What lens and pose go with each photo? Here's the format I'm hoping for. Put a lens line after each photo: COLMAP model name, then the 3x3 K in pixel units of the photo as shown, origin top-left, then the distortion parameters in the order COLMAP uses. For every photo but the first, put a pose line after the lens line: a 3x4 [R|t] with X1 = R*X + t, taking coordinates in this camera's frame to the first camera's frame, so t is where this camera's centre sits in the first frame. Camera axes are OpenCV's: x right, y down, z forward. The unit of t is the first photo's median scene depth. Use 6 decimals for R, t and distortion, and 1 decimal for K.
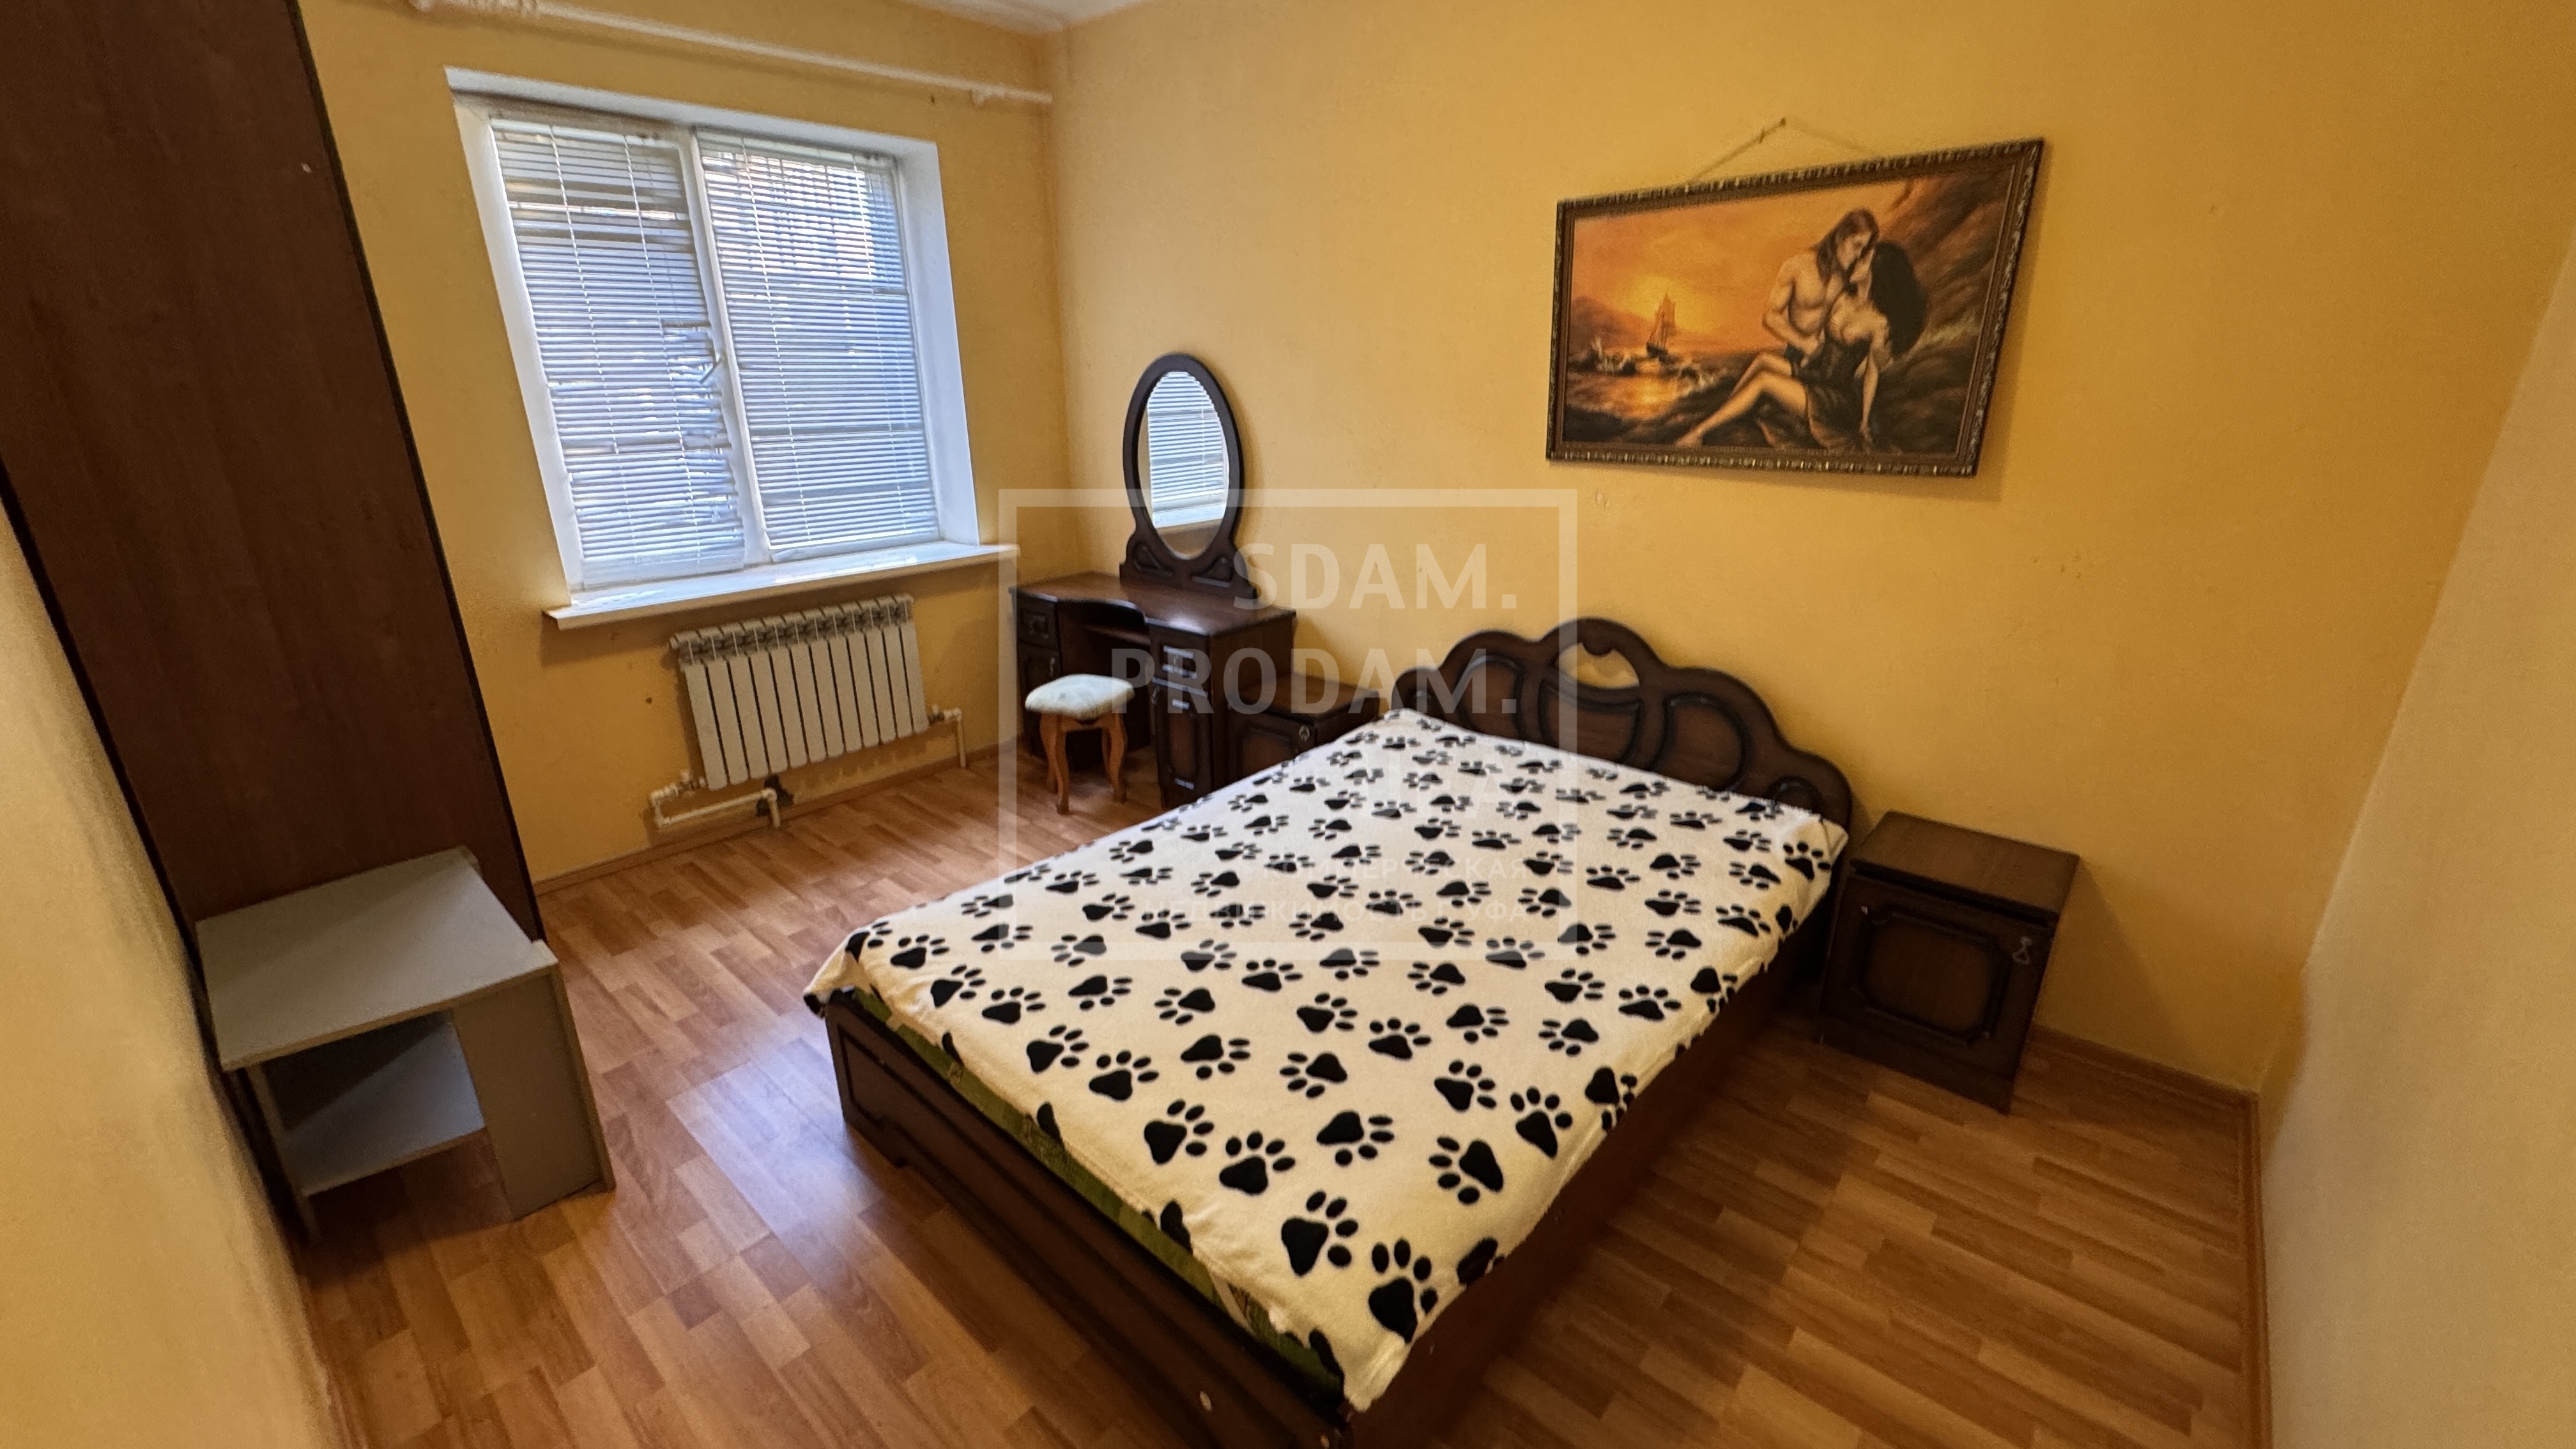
lens RADIAL K [[1021.5, 0, 1287.6], [0, 1021.5, 729.1], [0, 0, 1]] dist [-0.002783, 0.000861]
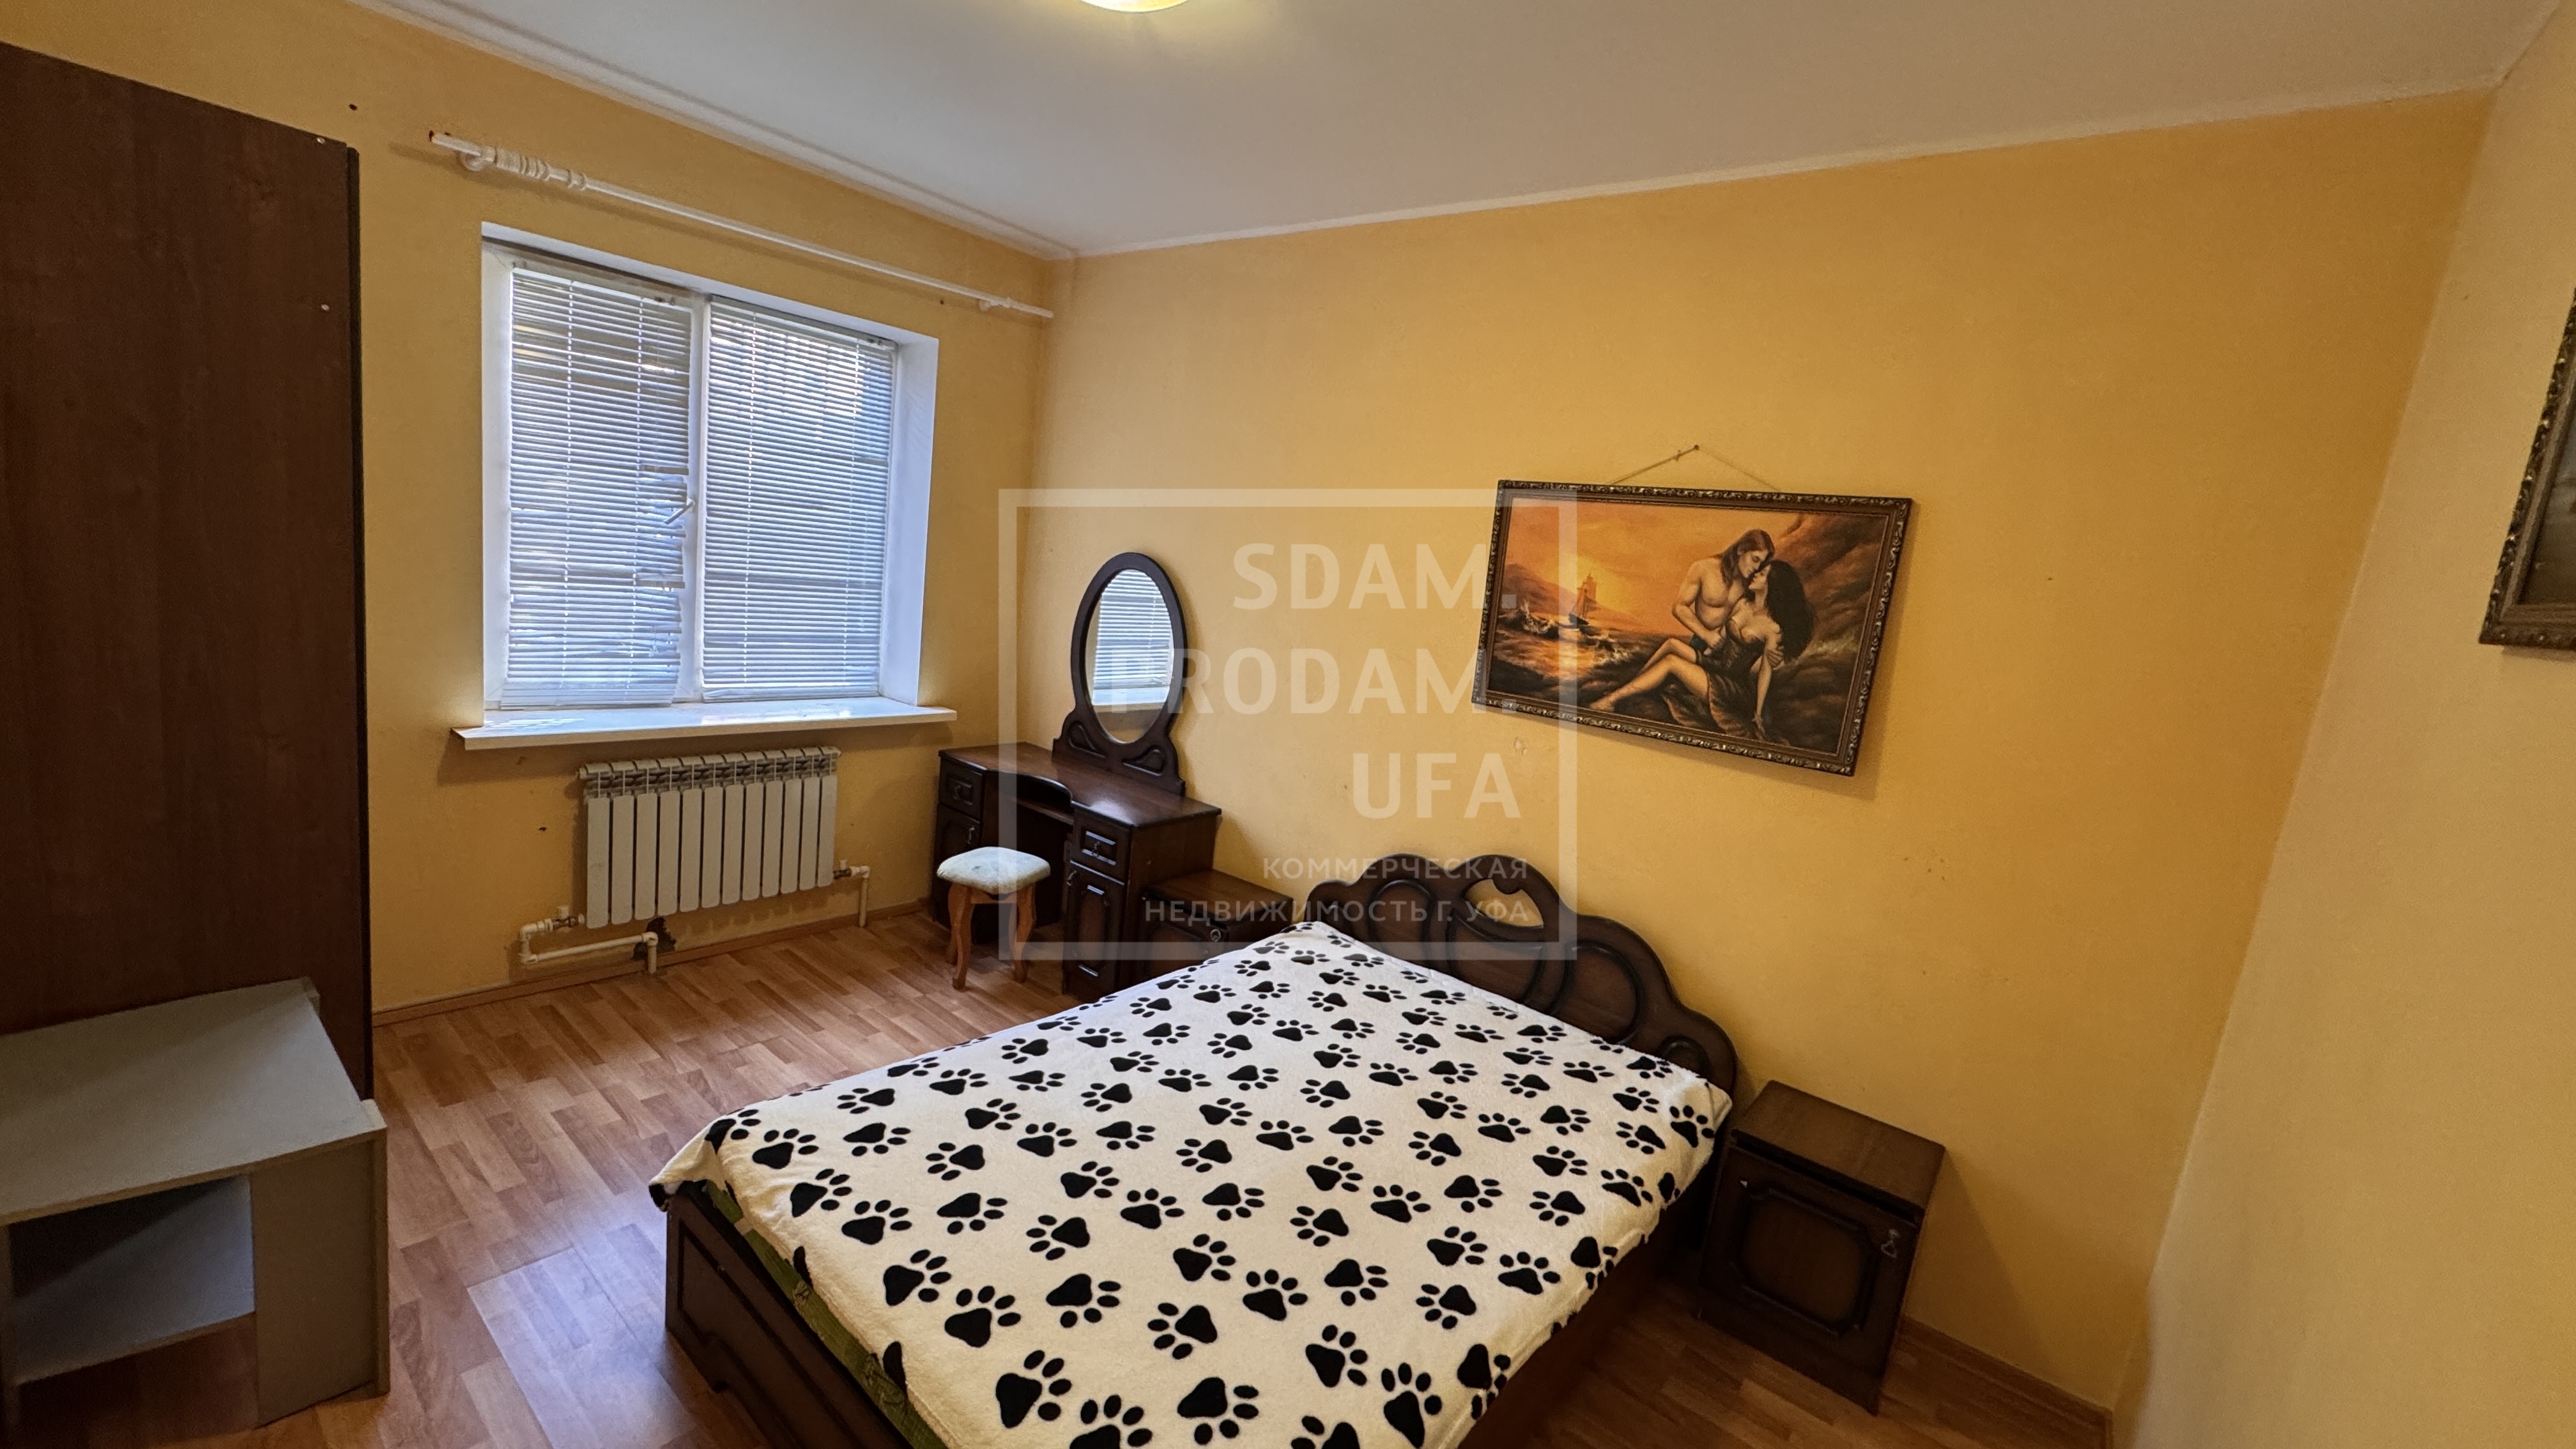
lens RADIAL K [[1021.5, 0, 1286.6], [0, 1021.5, 729.2], [0, 0, 1]] dist [-0.002783, 0.000861]
pose [[0.990893, 0.117899, 0.065047, -0.004262], [-0.105554, 0.980050, -0.168407, -0.040964], [-0.083604, 0.160007, 0.983569, -0.028336]]
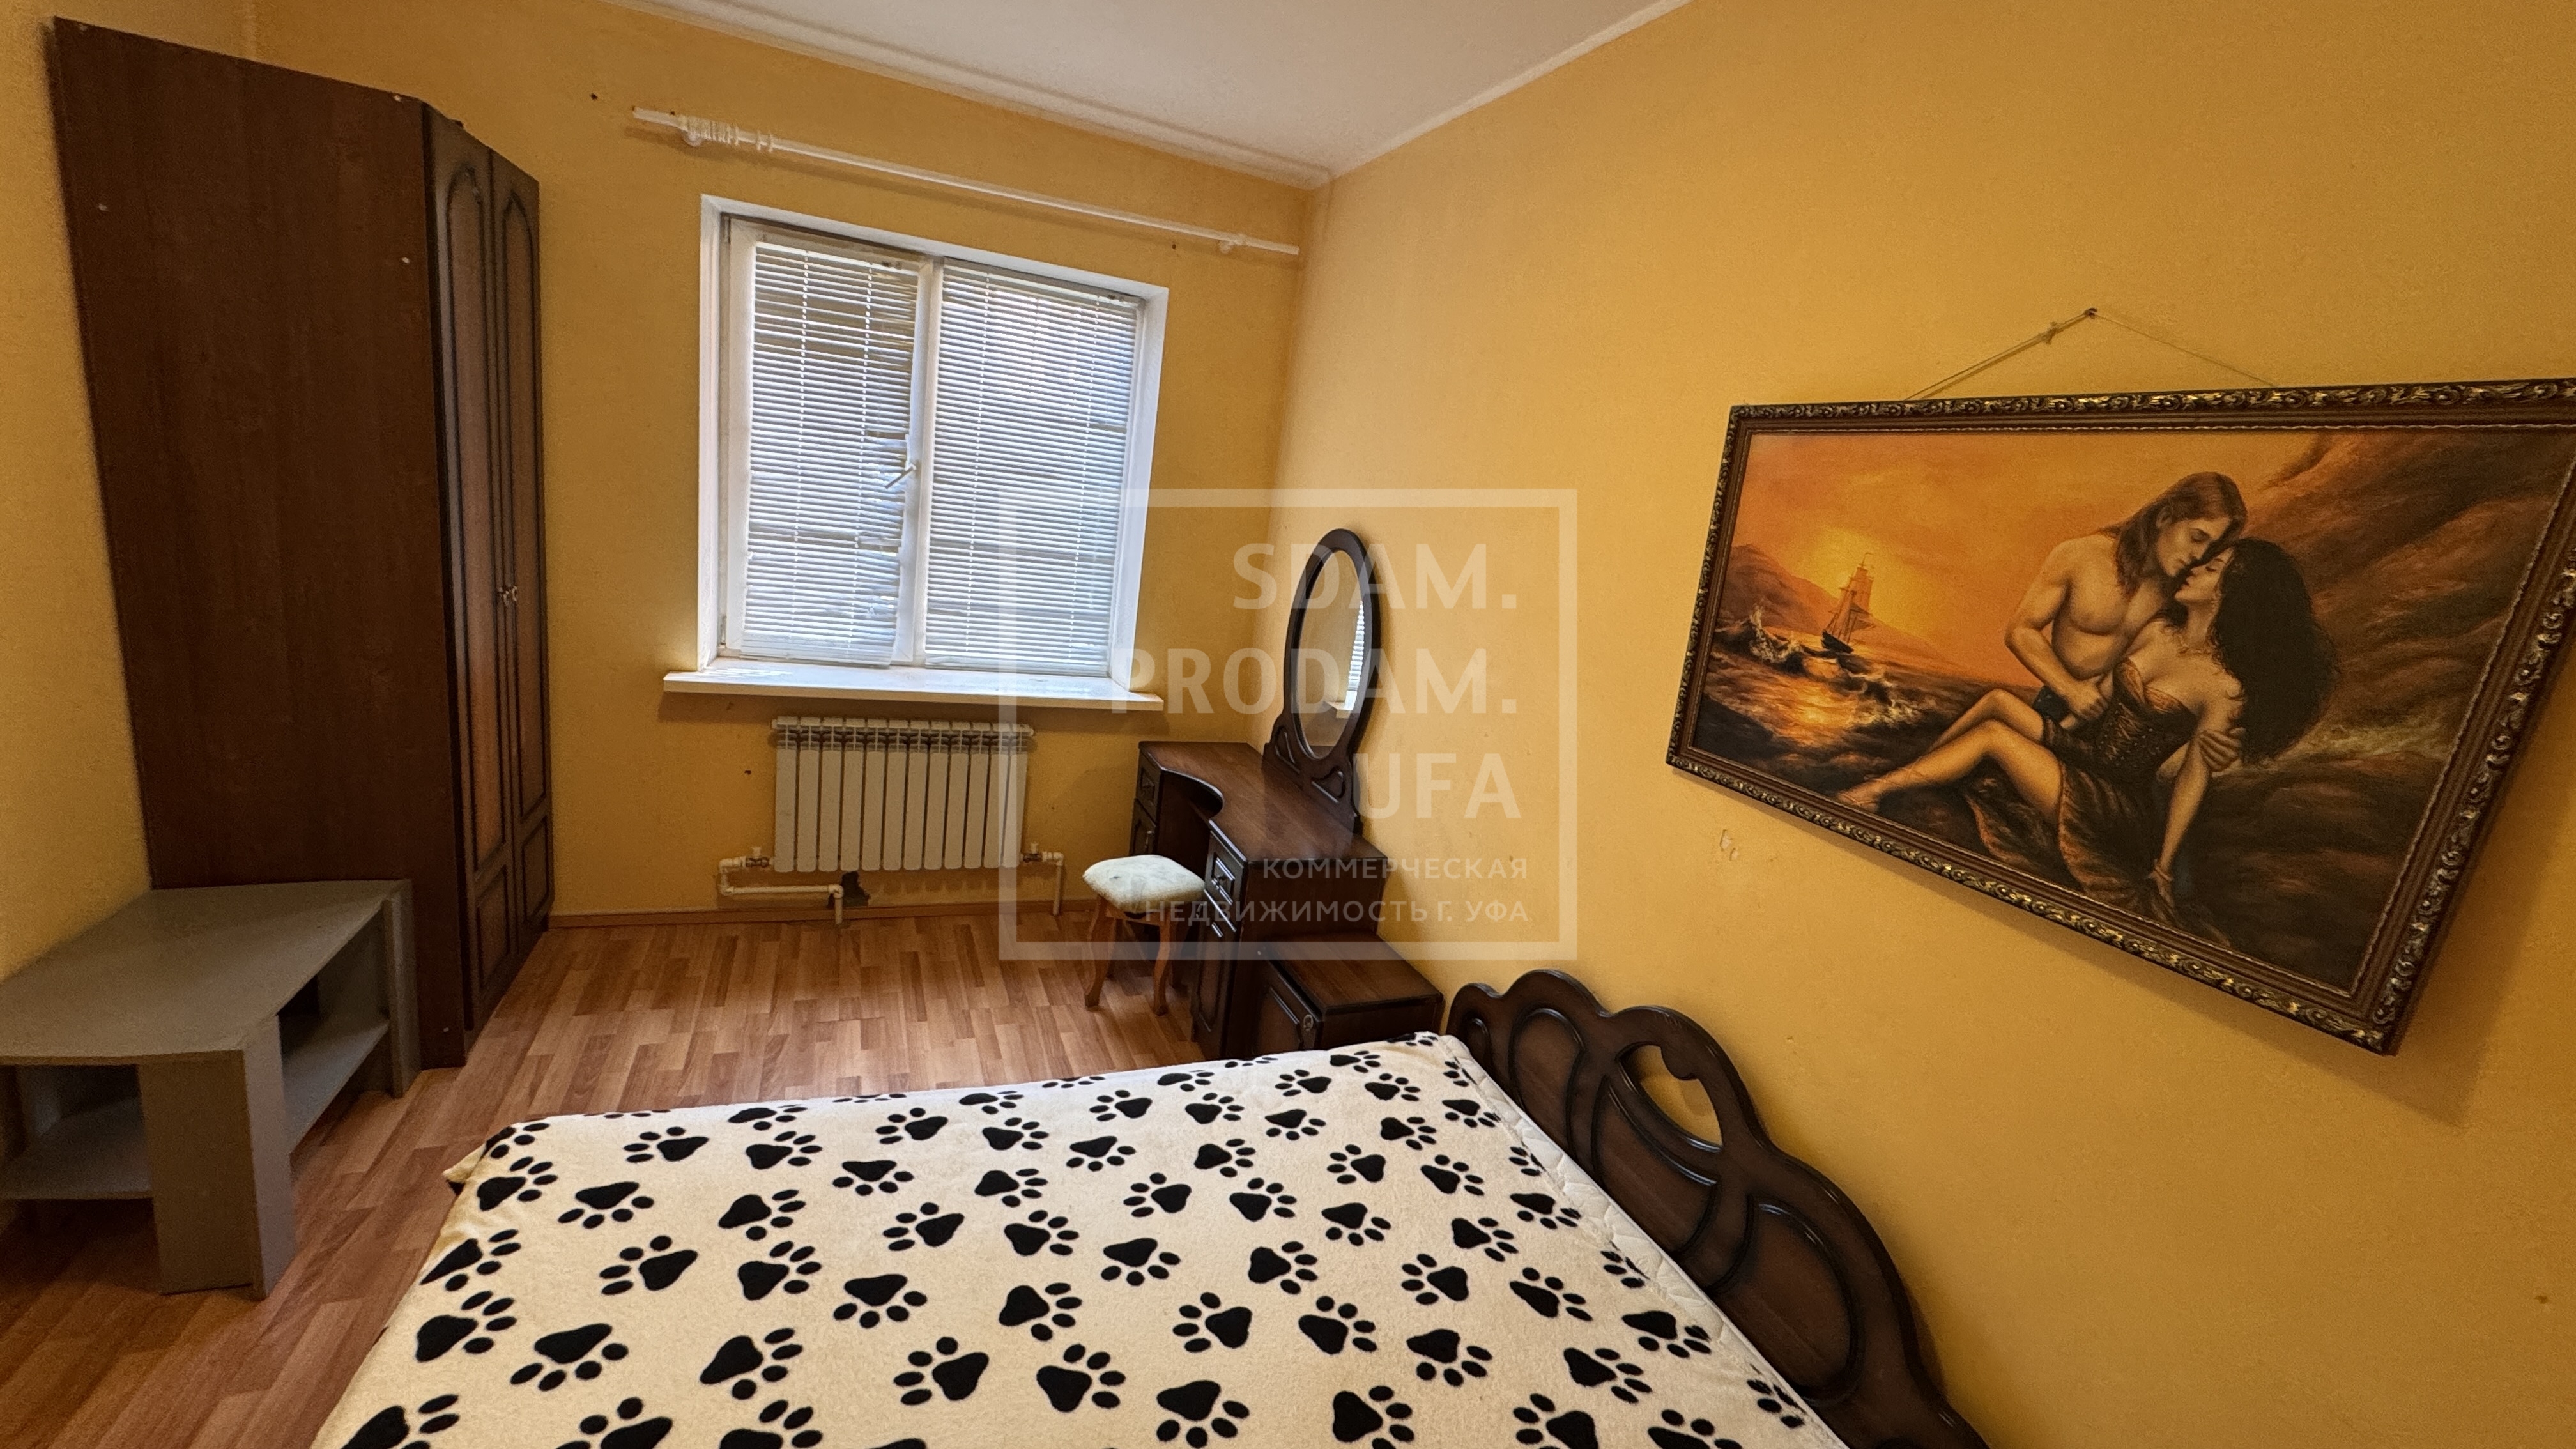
lens RADIAL K [[1021.5, 0, 1283.0], [0, 1021.5, 727.2], [0, 0, 1]] dist [-0.002783, 0.000861]
pose [[0.888253, 0.226080, -0.399867, 0.321467], [-0.277864, 0.957625, -0.075808, -0.181541], [0.365784, 0.178445, 0.913433, 0.315753]]
